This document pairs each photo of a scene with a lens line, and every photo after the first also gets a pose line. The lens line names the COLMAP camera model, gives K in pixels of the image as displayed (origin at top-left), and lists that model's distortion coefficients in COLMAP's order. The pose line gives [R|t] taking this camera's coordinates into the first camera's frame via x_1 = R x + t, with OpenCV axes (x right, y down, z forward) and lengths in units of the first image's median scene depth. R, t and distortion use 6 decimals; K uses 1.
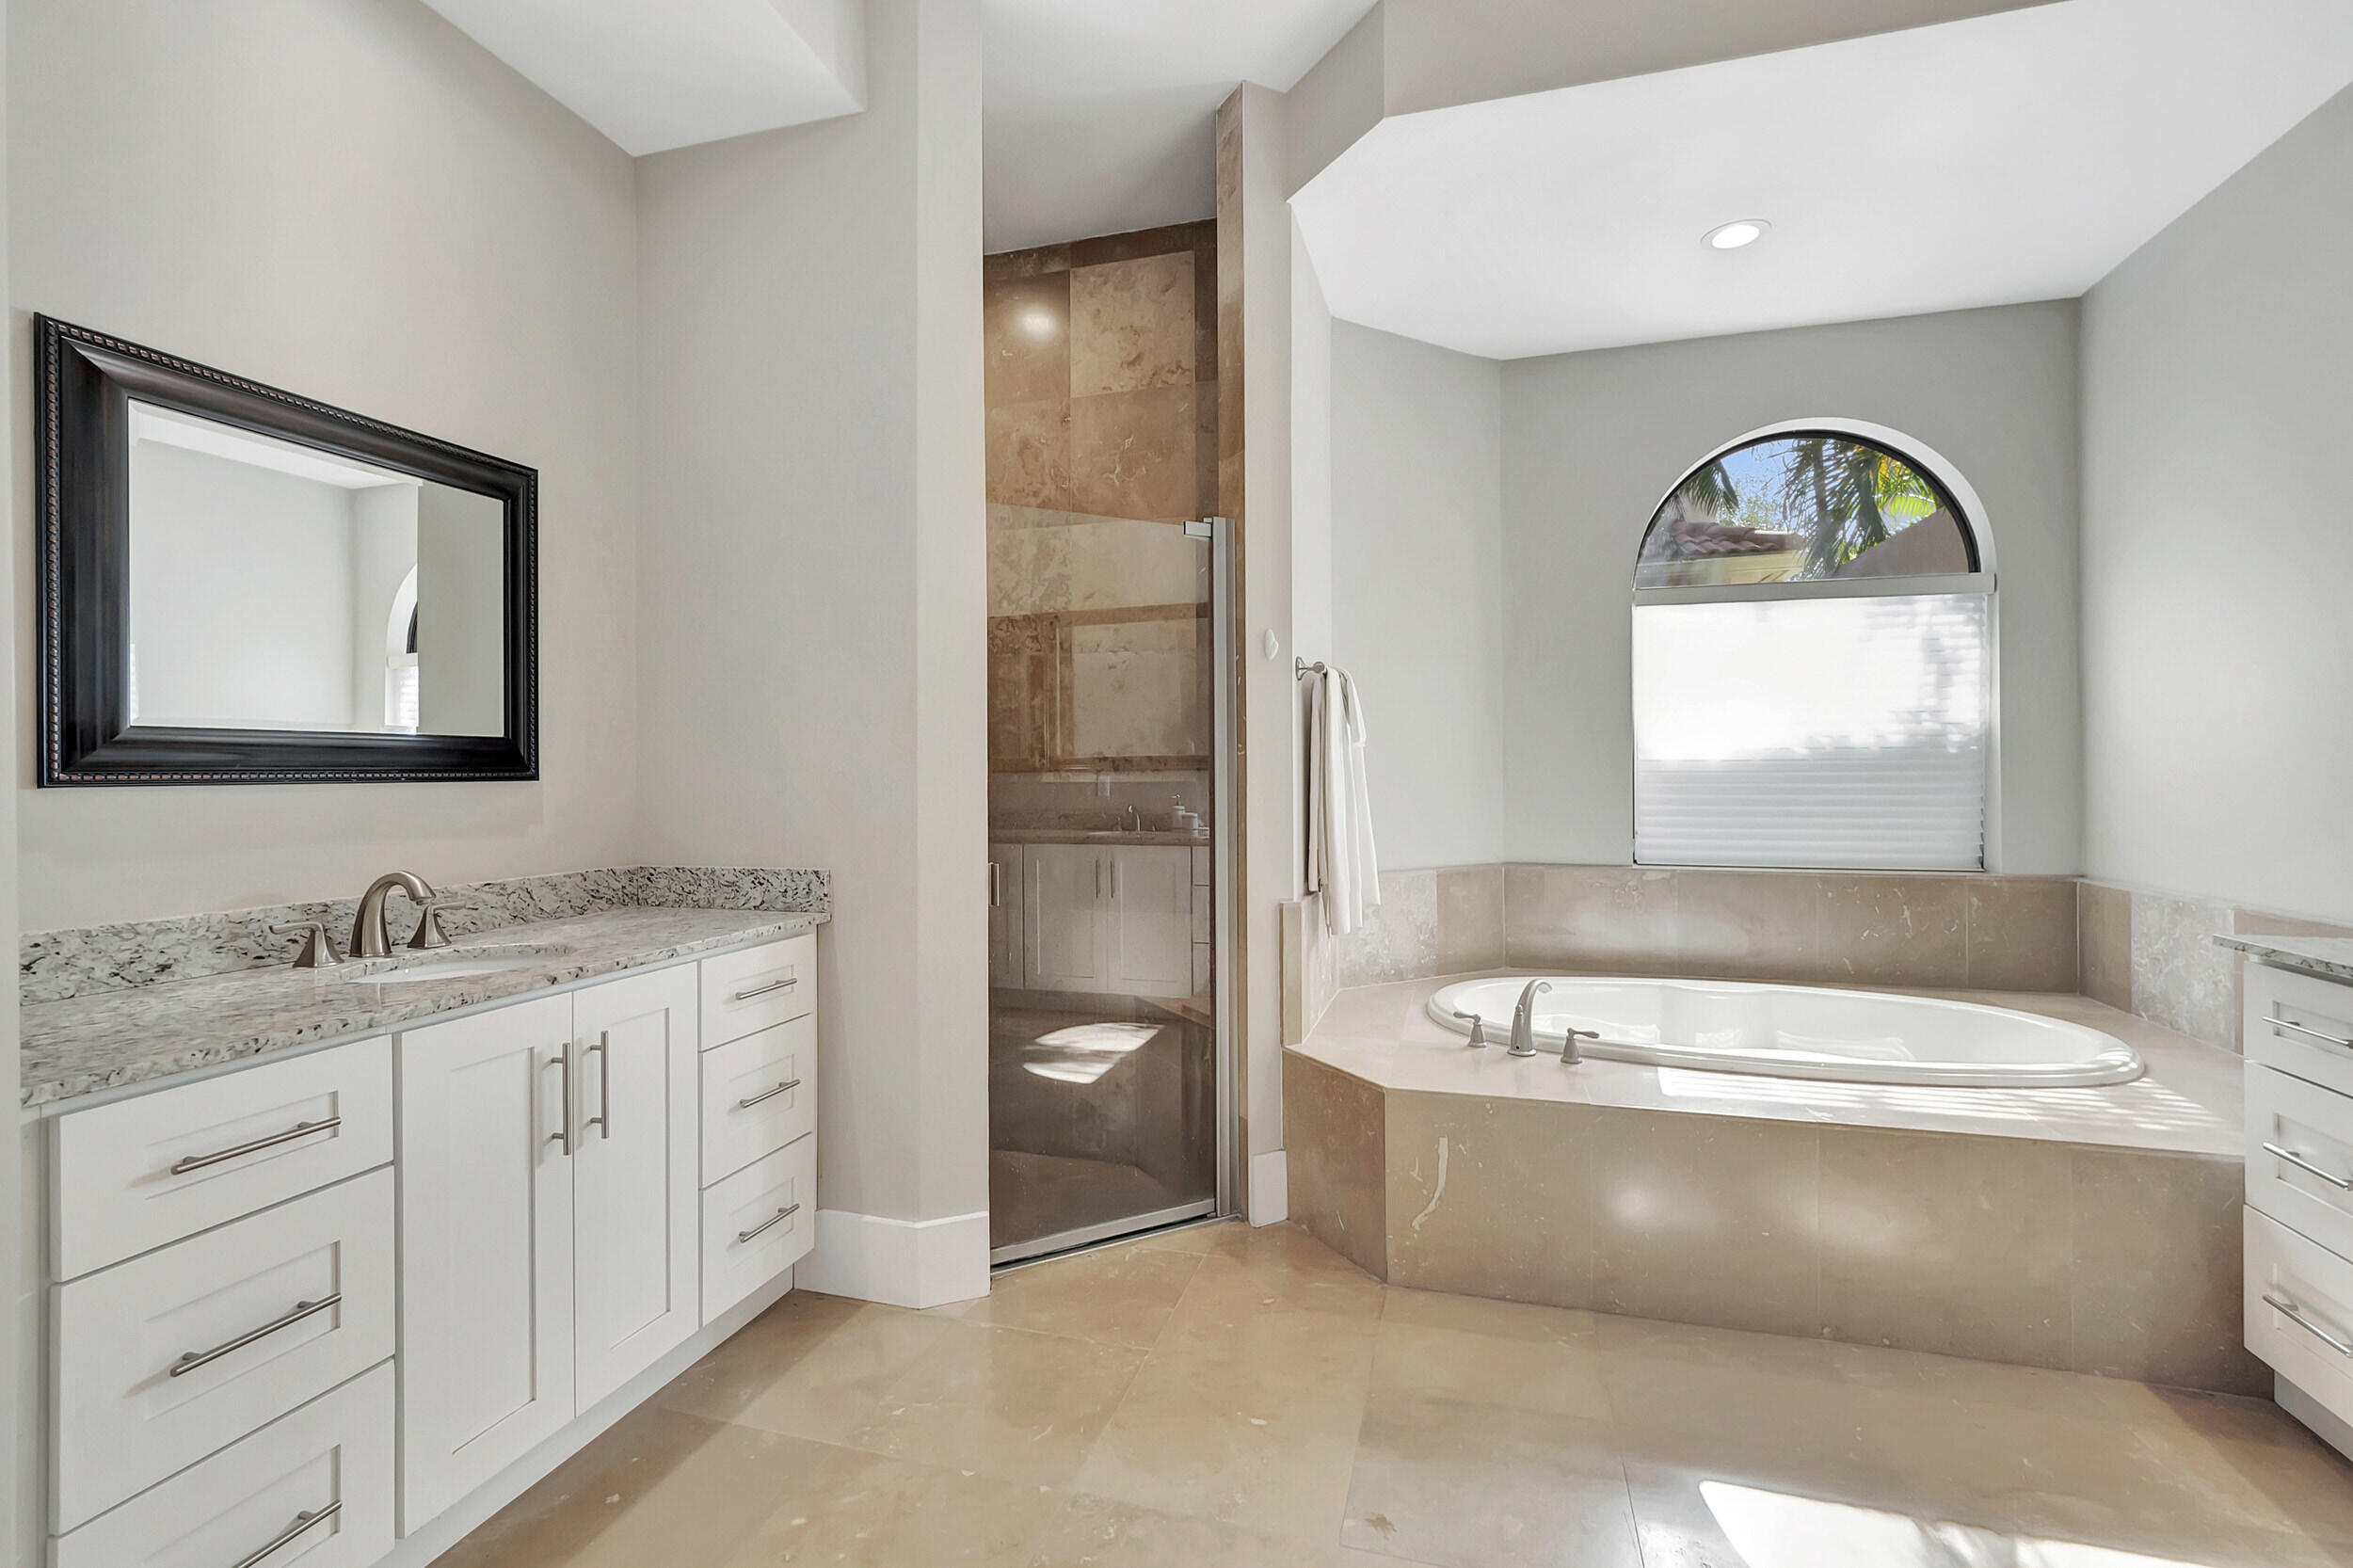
lens RADIAL K [[1052.3, 0, 1172.3], [0, 1052.3, 760.9], [0, 0, 1]] dist [0.003070, 0.000522]
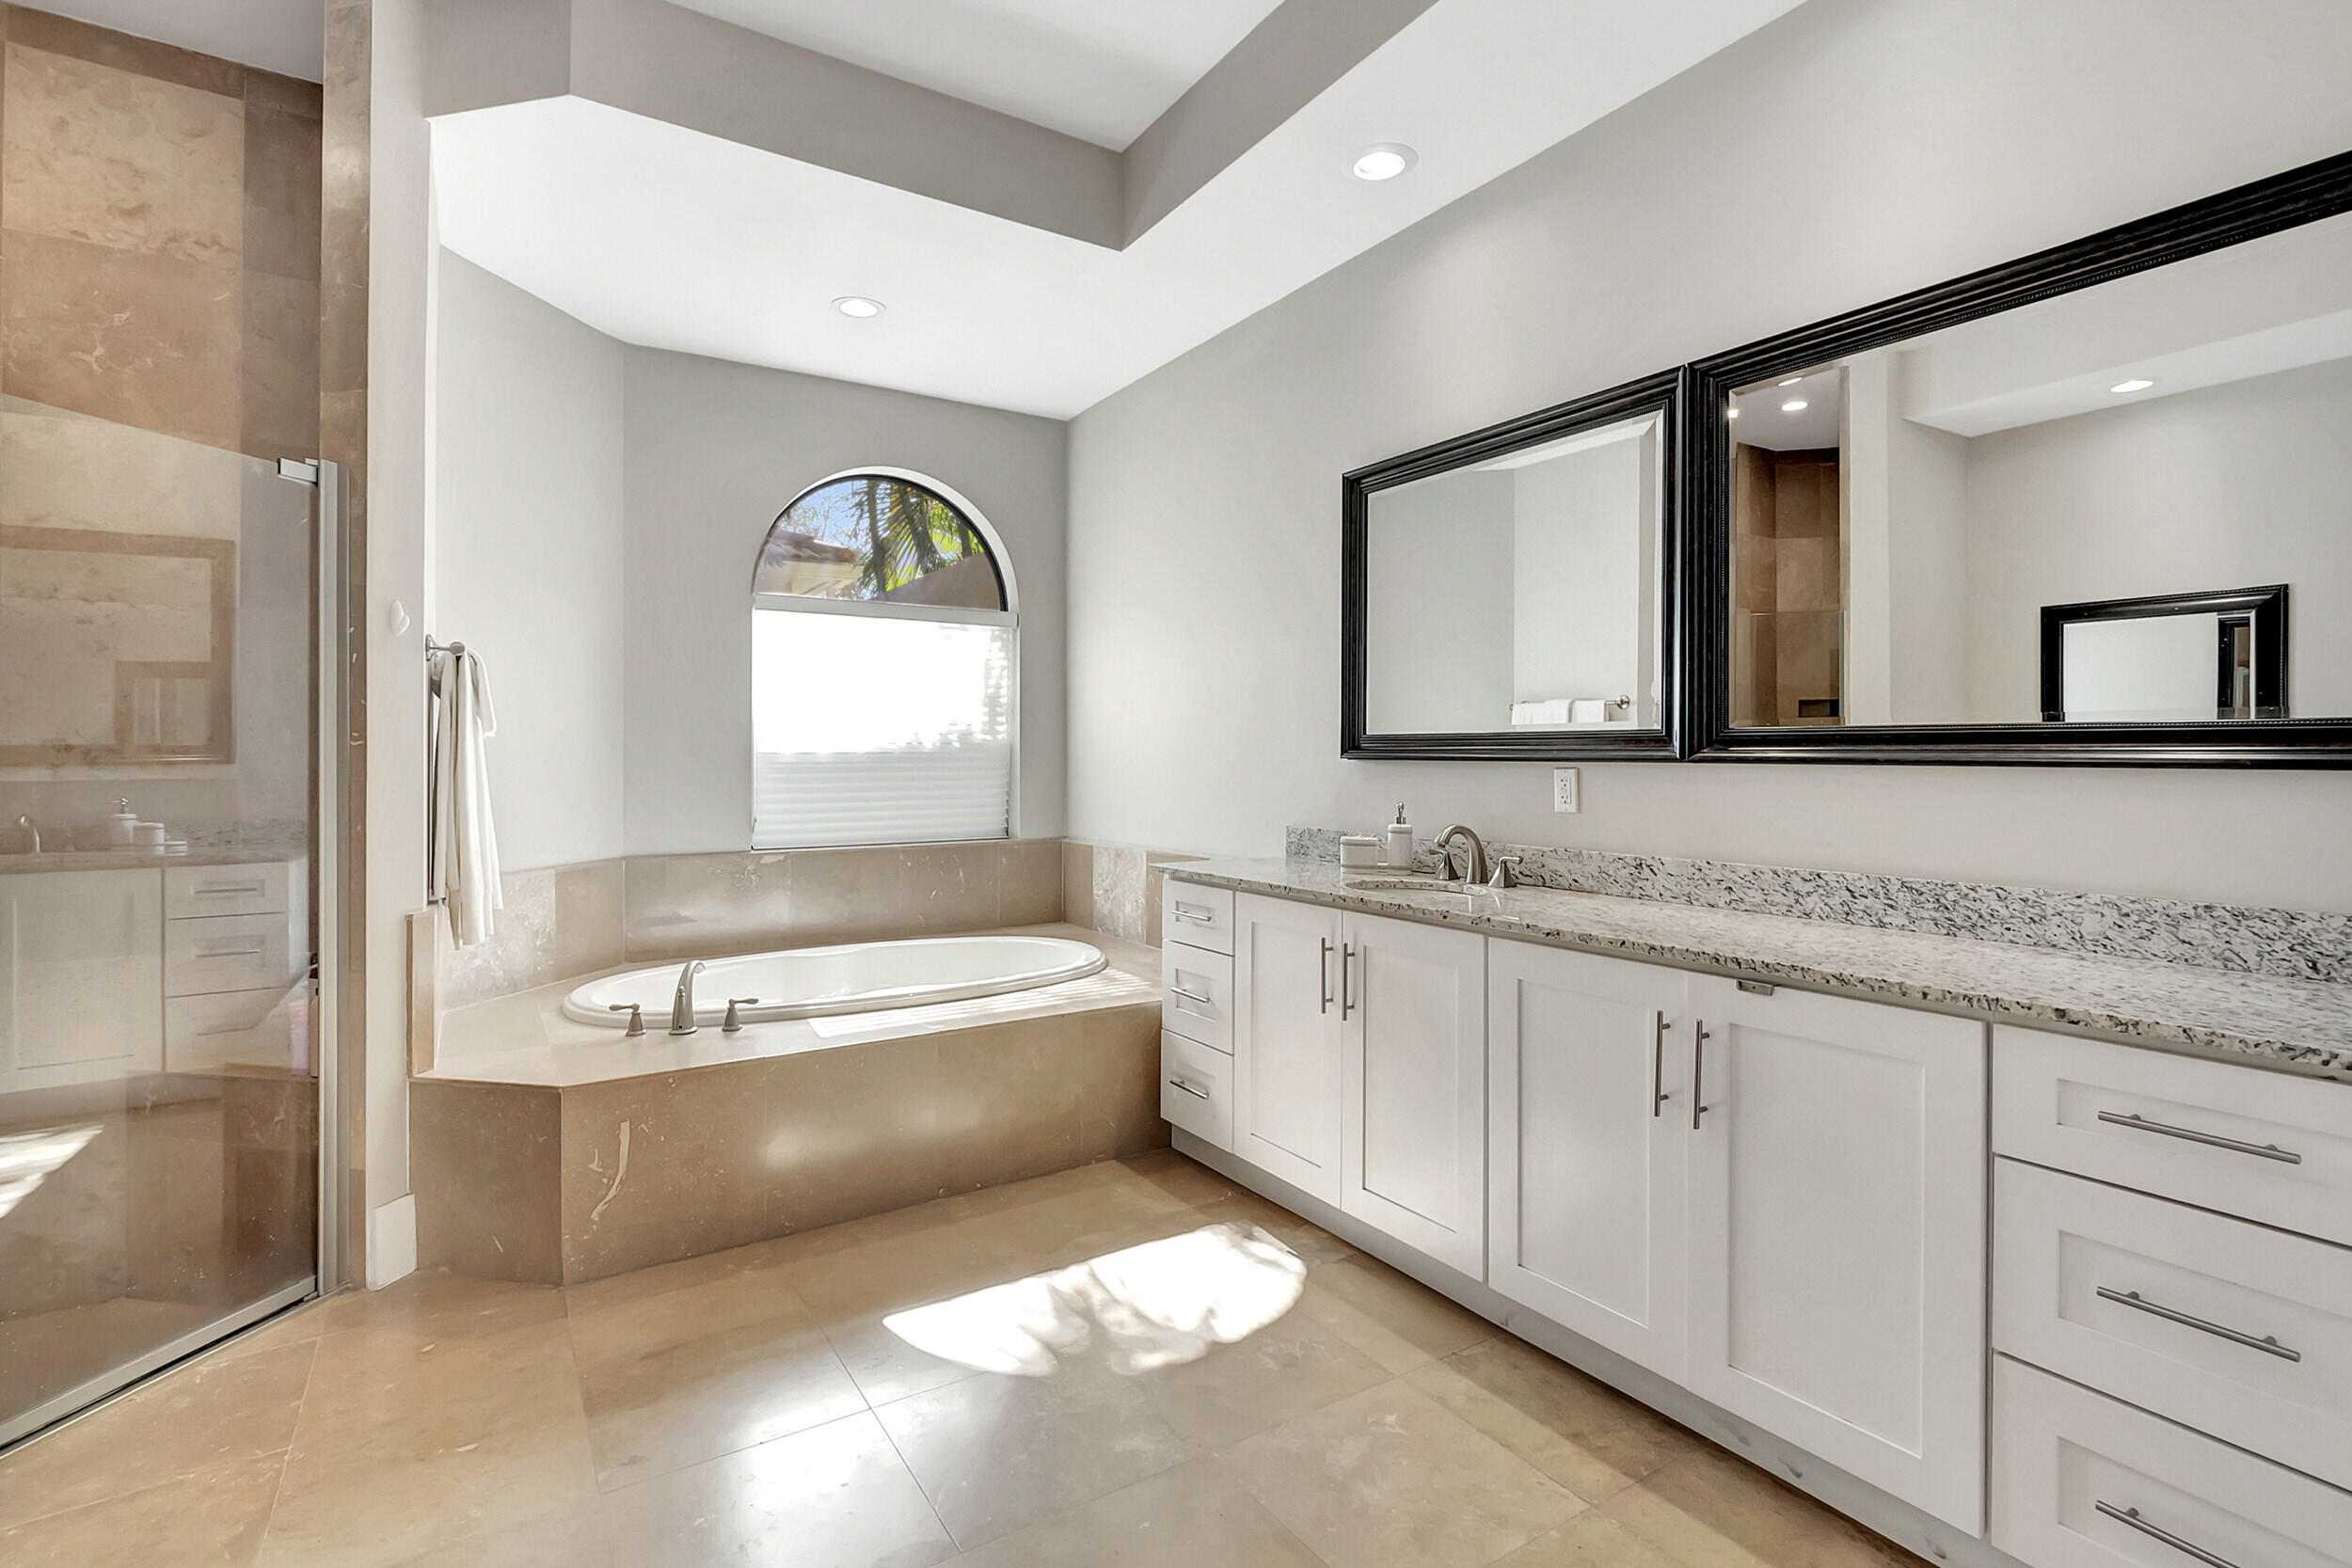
lens RADIAL K [[1113.5, 0, 1175.6], [0, 1113.5, 776.6], [0, 0, 1]] dist [-0.000993, 0.029325]
pose [[0.662817, -0.012683, 0.748674, -0.170464], [-0.002242, 0.999818, 0.018923, 0.001467], [-0.748779, -0.014221, 0.662668, -0.097560]]
